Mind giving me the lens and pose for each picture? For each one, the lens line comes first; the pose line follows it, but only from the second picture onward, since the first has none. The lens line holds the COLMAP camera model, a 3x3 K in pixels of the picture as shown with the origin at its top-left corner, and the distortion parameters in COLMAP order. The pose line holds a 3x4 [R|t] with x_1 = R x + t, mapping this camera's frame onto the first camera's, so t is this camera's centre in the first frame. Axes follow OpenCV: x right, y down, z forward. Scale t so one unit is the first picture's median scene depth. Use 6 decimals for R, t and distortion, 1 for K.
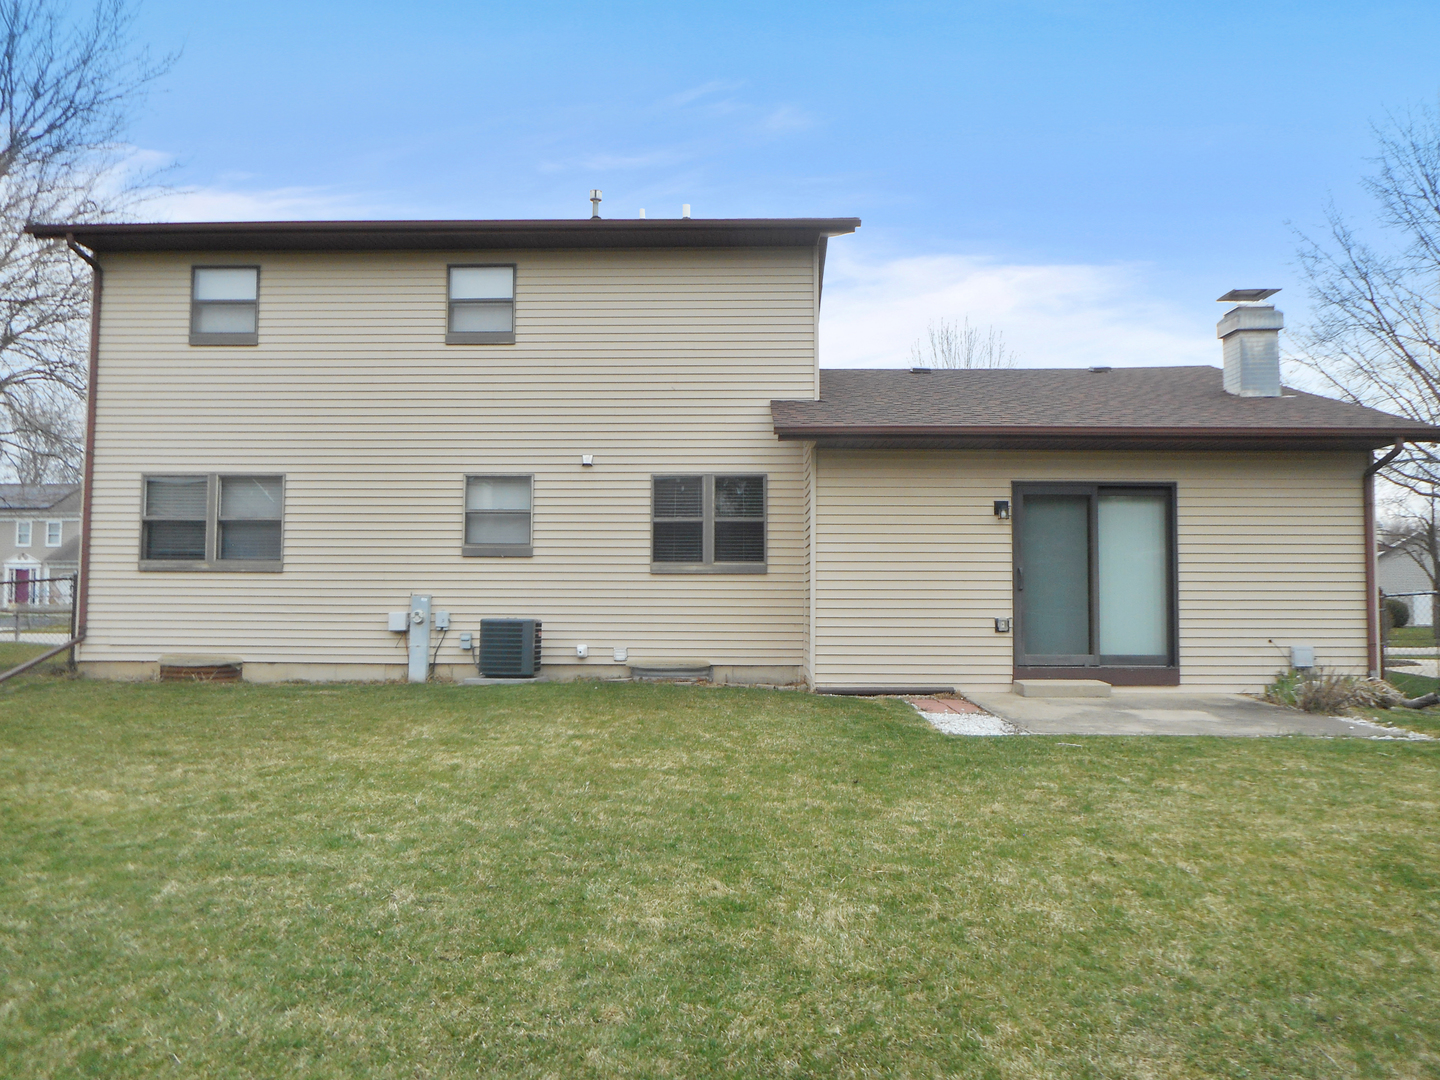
lens RADIAL K [[1057.2, 0, 720.0], [0, 1057.2, 540.0], [0, 0, 1]] dist [-0.052423, 0.008792]
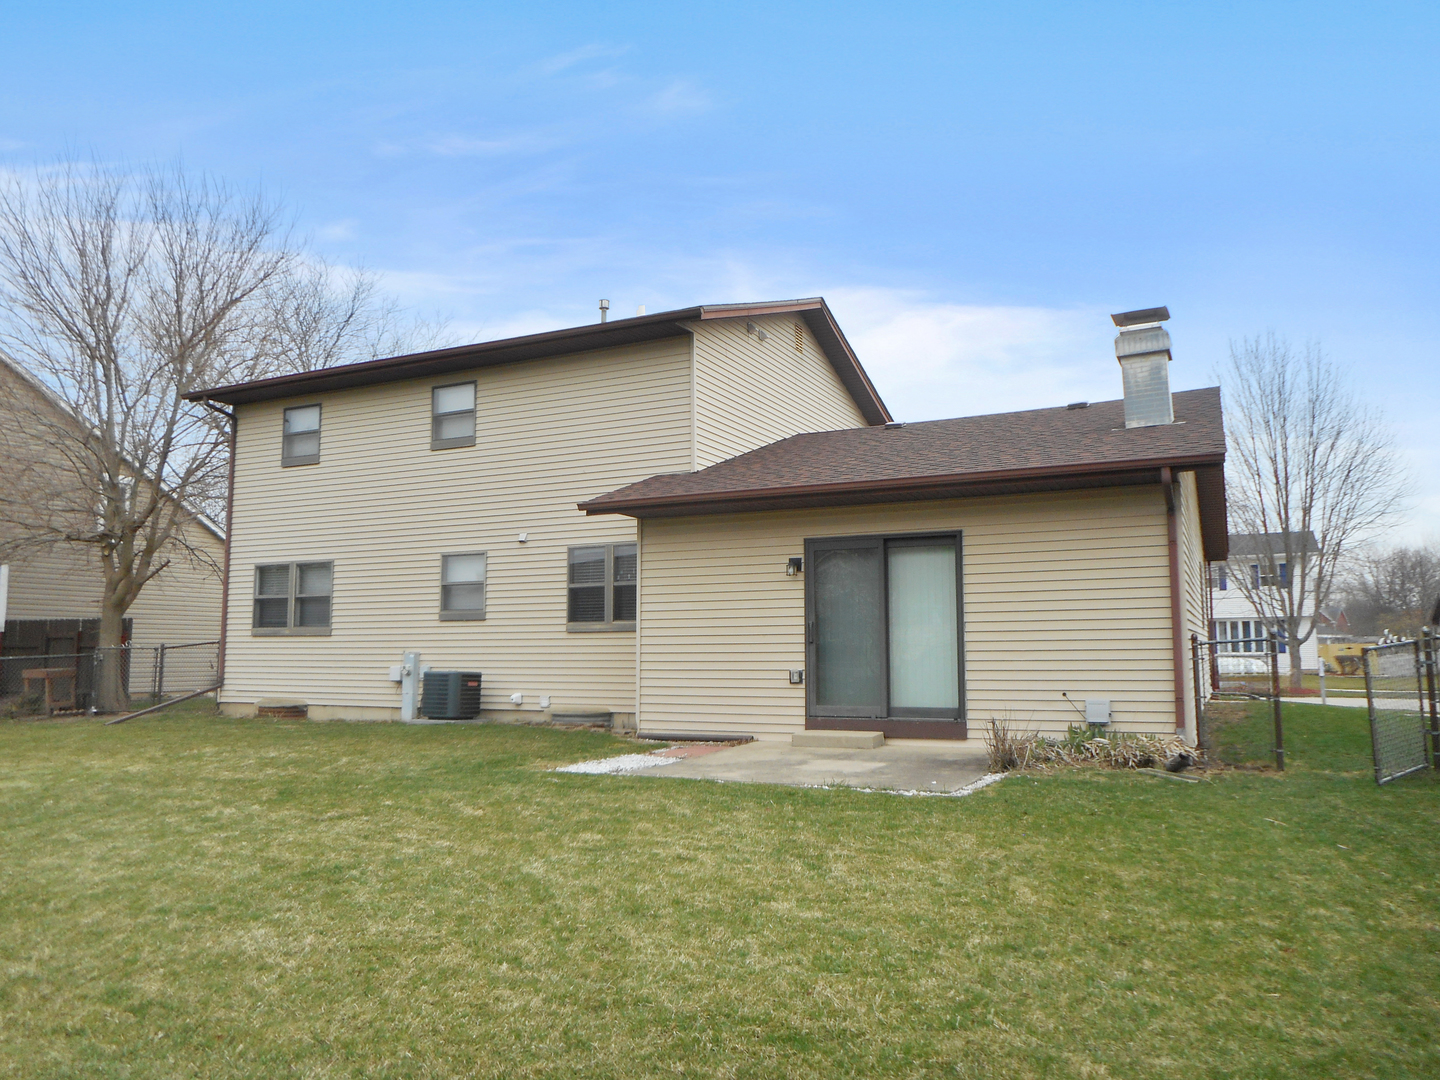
lens RADIAL K [[1088.7, 0, 720.0], [0, 1088.7, 540.0], [0, 0, 1]] dist [-0.064223, 0.000630]
pose [[0.903165, -0.053138, -0.425992, 0.601784], [0.031283, 0.997818, -0.058143, 0.005258], [0.428152, 0.039186, 0.902857, -0.009704]]
